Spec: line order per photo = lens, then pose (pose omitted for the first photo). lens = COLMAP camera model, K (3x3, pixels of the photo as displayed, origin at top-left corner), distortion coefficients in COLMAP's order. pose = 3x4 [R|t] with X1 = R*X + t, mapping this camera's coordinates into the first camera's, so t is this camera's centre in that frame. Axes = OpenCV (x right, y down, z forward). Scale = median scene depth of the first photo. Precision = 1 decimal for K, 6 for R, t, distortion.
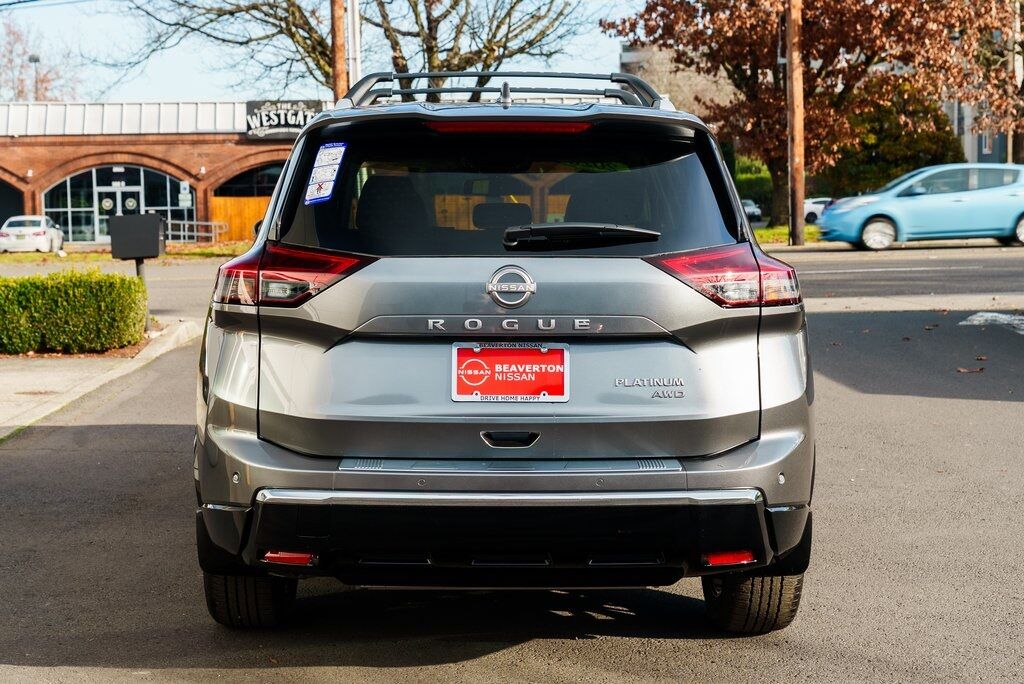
lens RADIAL K [[1629.3, 0, 476.1], [0, 1629.3, 365.7], [0, 0, 1]] dist [0.030613, 0.000000]
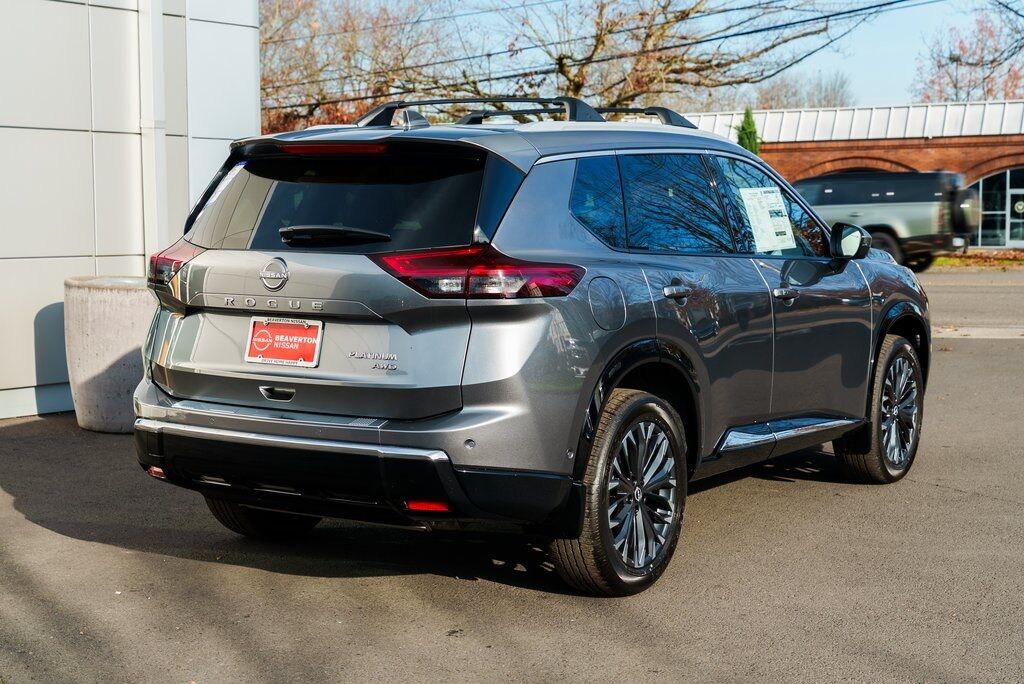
lens RADIAL K [[1696.2, 0, 516.7], [0, 1696.2, 341.0], [0, 0, 1]] dist [0.125382, 0.000000]
pose [[0.845606, 0.052641, -0.531206, 0.114864], [-0.063356, 0.997989, -0.001957, -0.000703], [0.530035, 0.035310, 0.847240, -0.003775]]
